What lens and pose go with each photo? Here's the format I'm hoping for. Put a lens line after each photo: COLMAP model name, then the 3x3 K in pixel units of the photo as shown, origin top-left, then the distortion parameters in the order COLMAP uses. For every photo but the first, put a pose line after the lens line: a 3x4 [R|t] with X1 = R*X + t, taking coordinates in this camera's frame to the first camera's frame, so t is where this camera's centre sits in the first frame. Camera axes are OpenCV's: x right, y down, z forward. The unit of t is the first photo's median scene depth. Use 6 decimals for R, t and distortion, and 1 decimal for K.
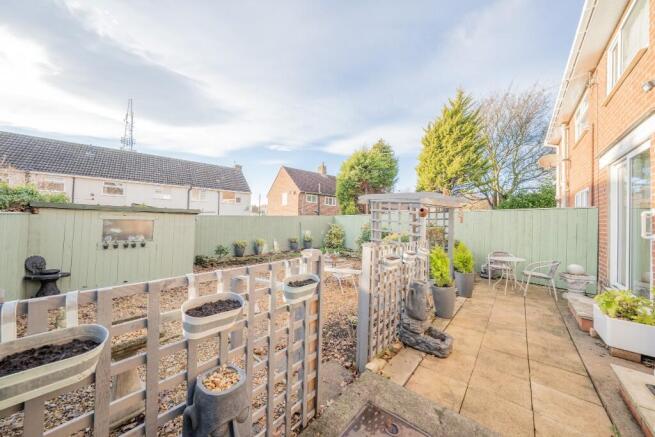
lens RADIAL K [[225.9, 0, 327.9], [0, 225.9, 216.2], [0, 0, 1]] dist [-0.011218, 0.000320]
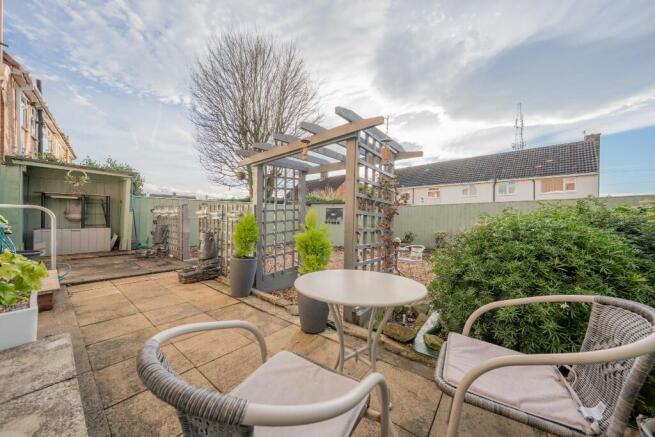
lens RADIAL K [[225.9, 0, 327.9], [0, 225.9, 216.2], [0, 0, 1]] dist [-0.011218, 0.000320]
pose [[0.050449, -0.016852, -0.998584, 0.429786], [-0.001590, 0.999855, -0.016954, 0.051628], [0.998725, 0.002443, 0.050415, 0.400169]]
